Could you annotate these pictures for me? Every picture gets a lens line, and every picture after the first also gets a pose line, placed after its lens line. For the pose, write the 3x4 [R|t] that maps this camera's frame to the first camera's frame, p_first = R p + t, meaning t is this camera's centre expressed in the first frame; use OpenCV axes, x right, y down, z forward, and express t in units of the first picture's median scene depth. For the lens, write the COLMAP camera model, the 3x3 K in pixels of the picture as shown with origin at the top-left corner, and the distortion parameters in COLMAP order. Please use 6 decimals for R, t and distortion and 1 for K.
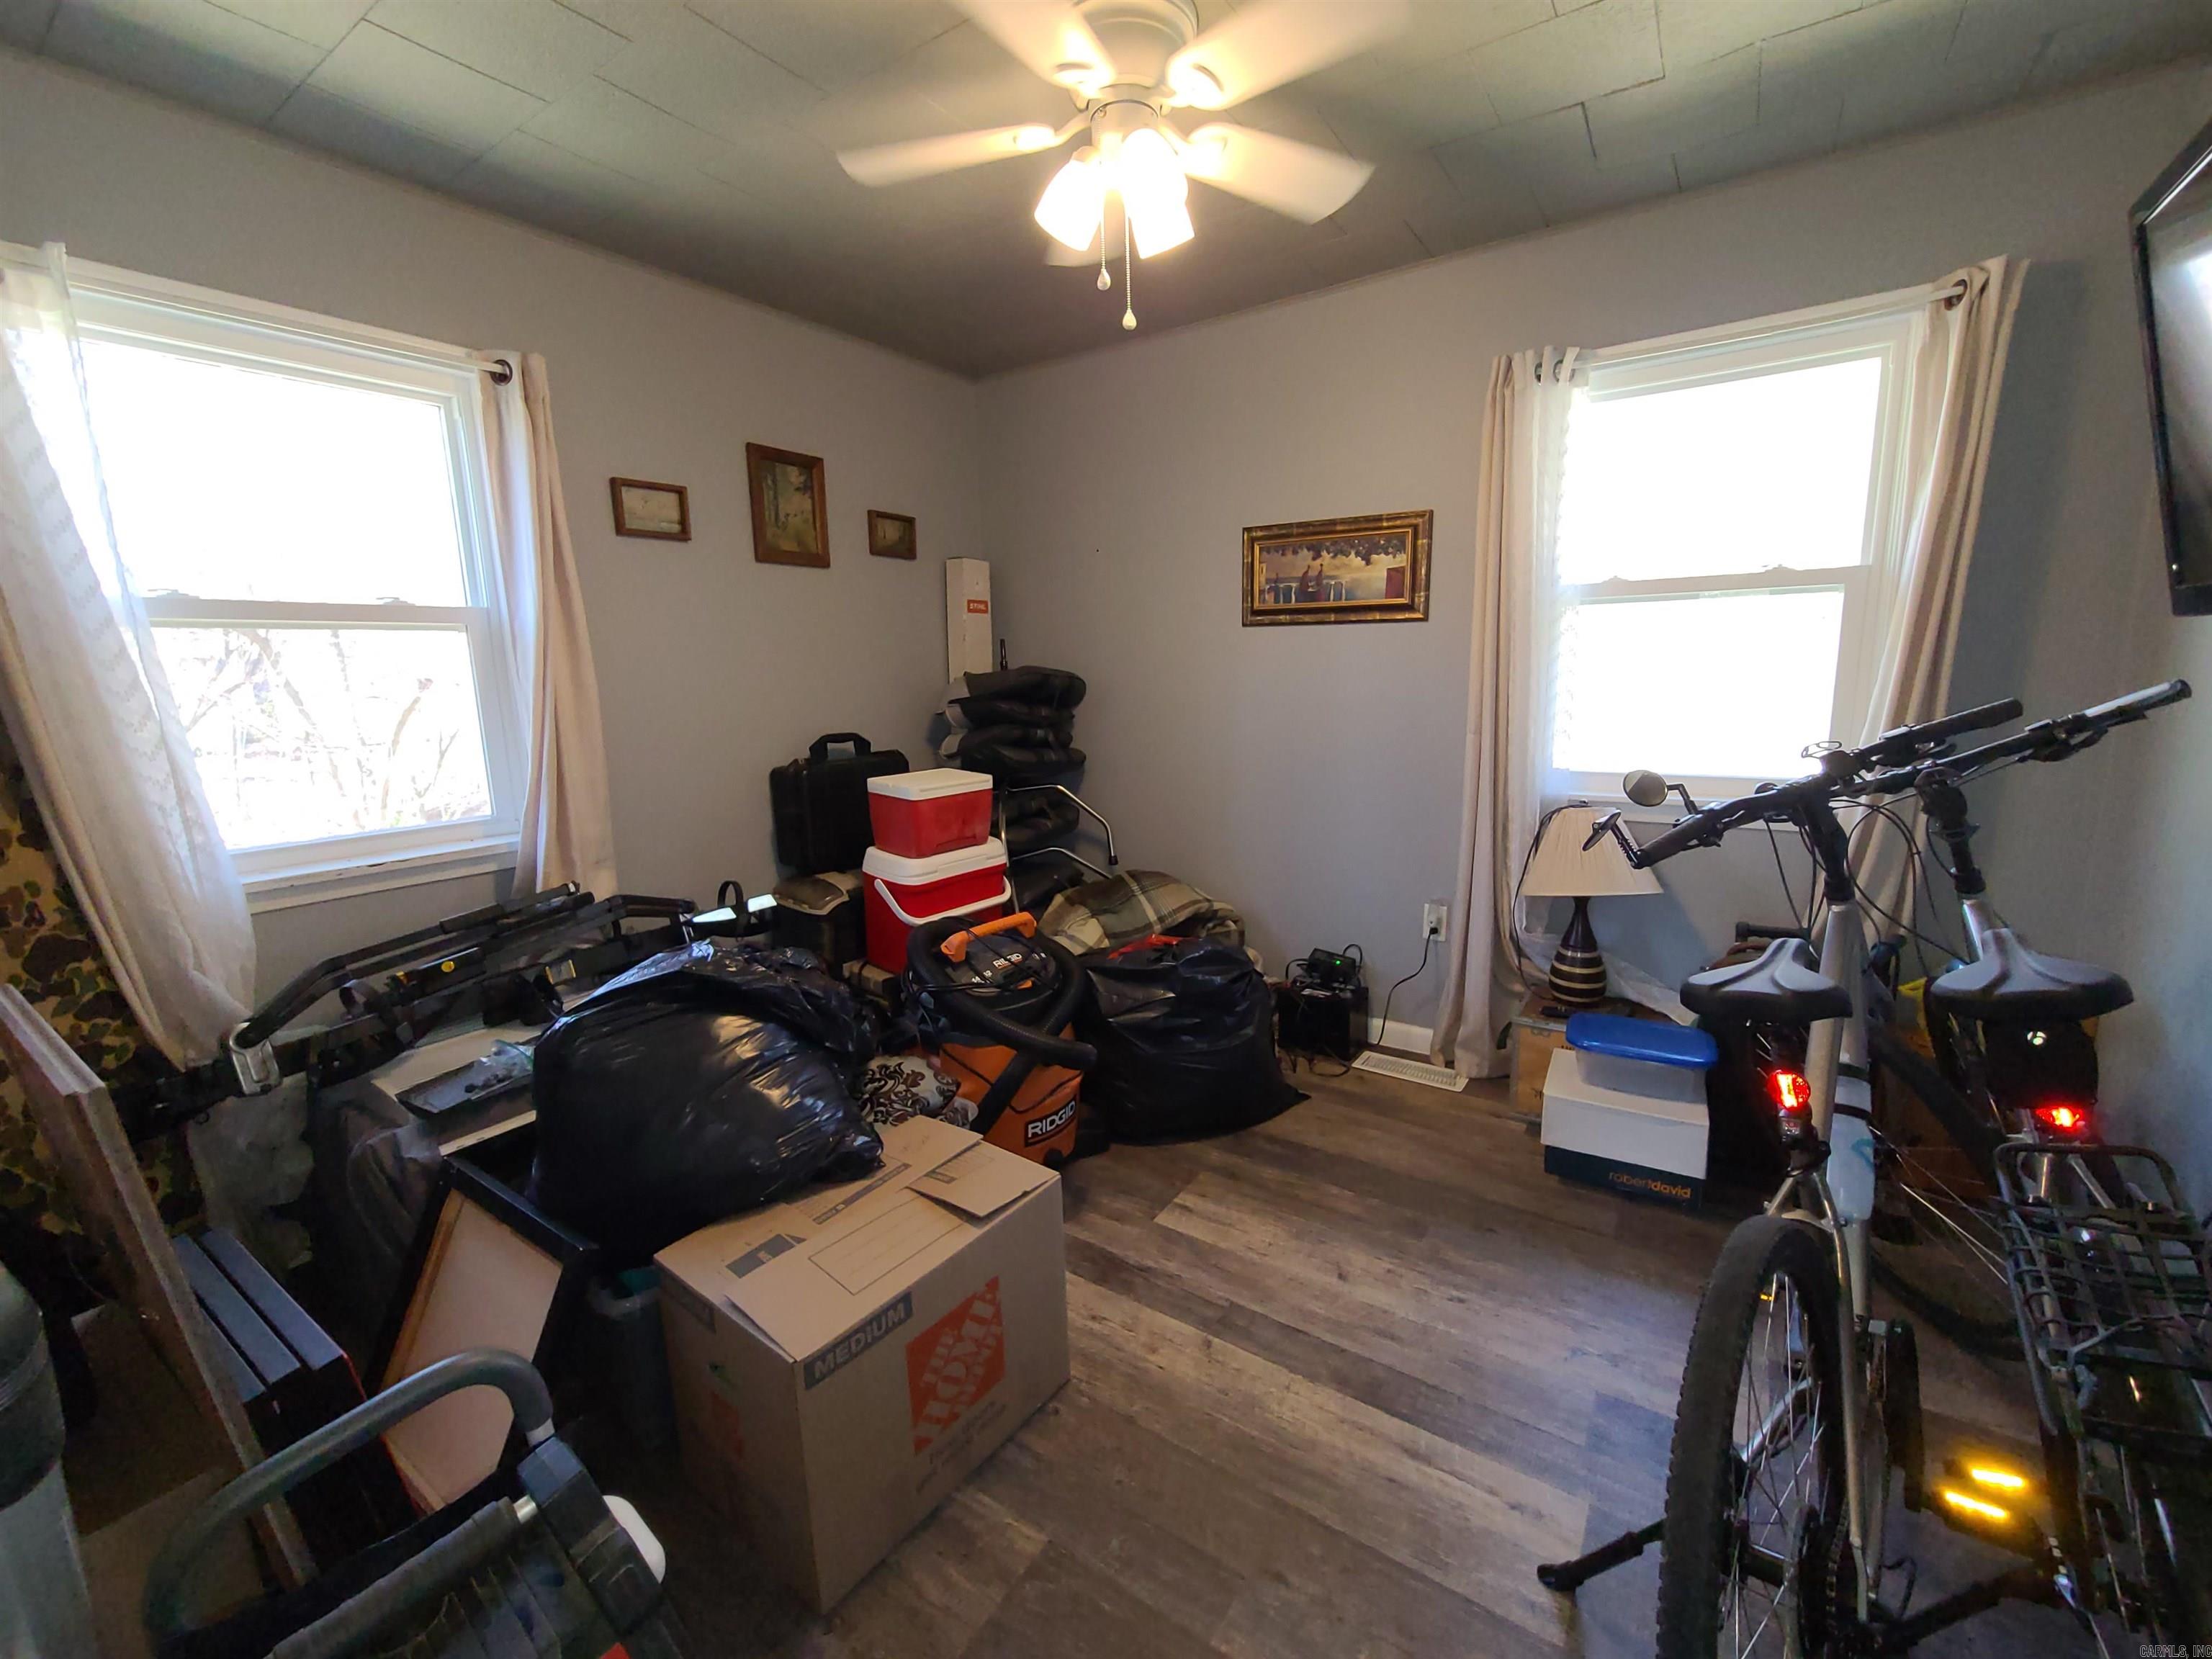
lens RADIAL K [[902.1, 0, 1124.9], [0, 902.1, 820.9], [0, 0, 1]] dist [-0.000855, -0.002114]
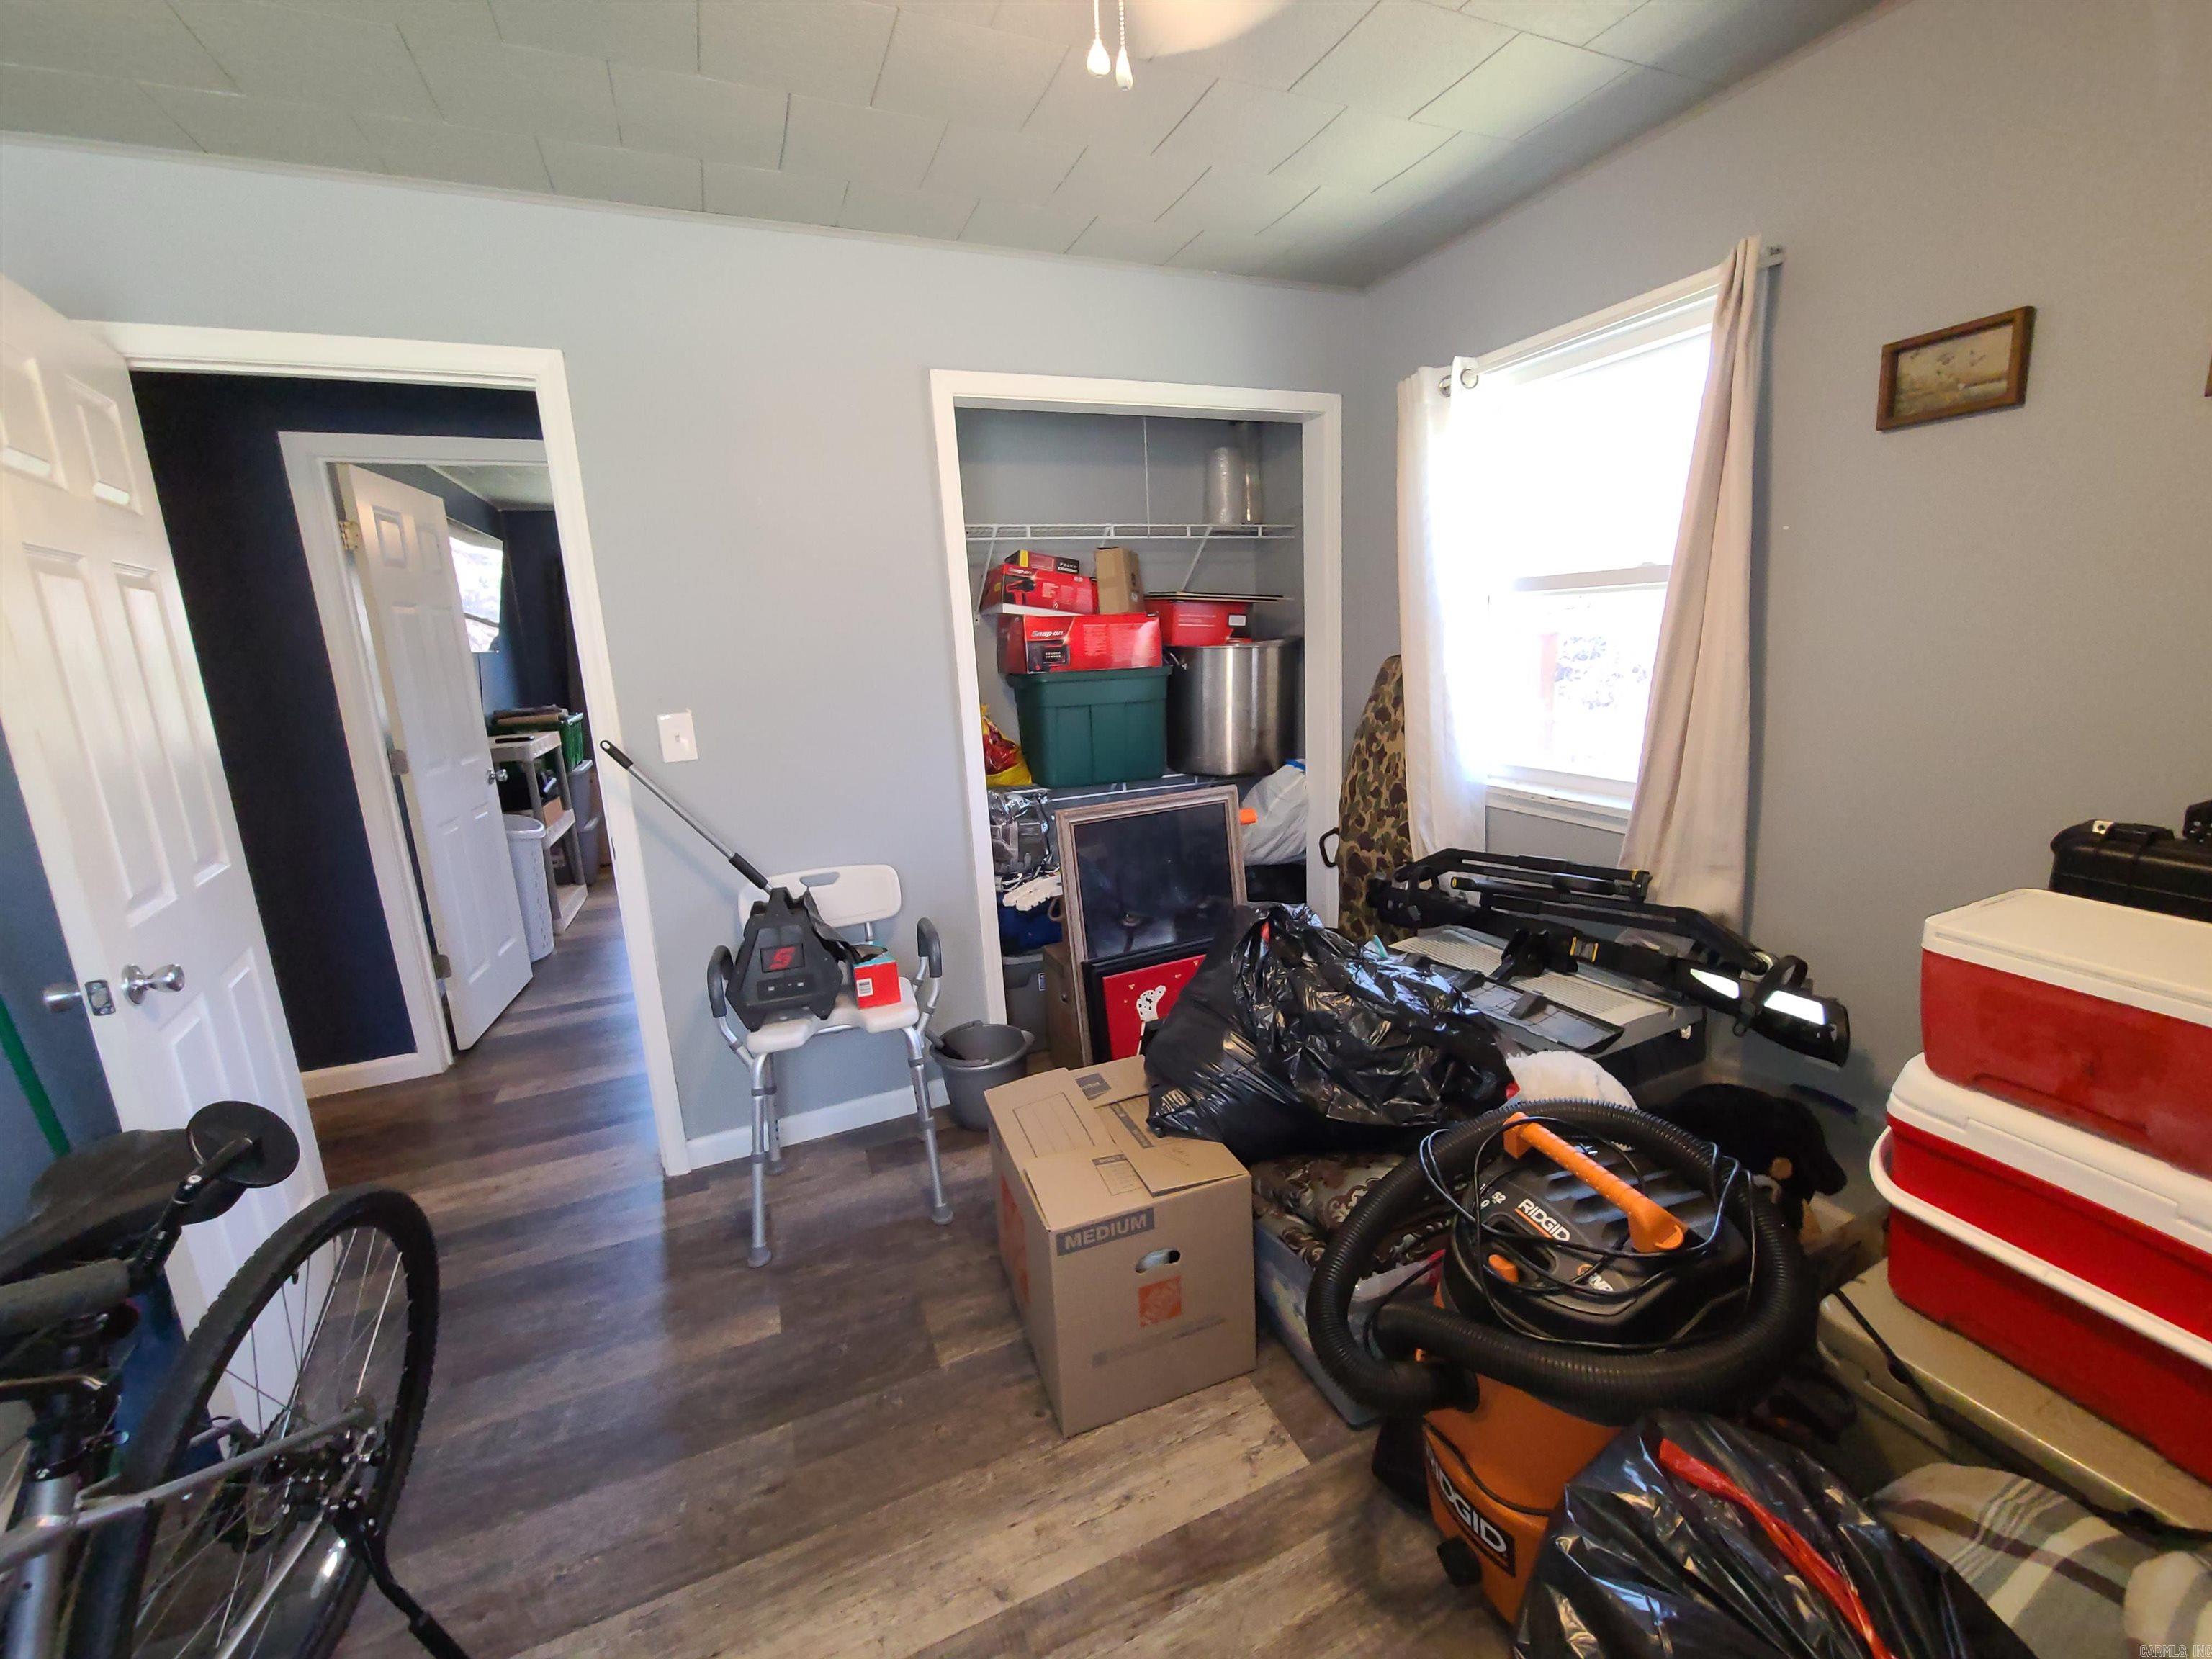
lens RADIAL K [[902.1, 0, 1124.9], [0, 902.1, 820.9], [0, 0, 1]] dist [-0.000855, -0.002114]
pose [[-0.529790, 0.222836, -0.818332, 0.463710], [-0.087029, 0.945490, 0.313805, -0.259381], [0.843652, 0.237470, -0.481518, 1.170243]]
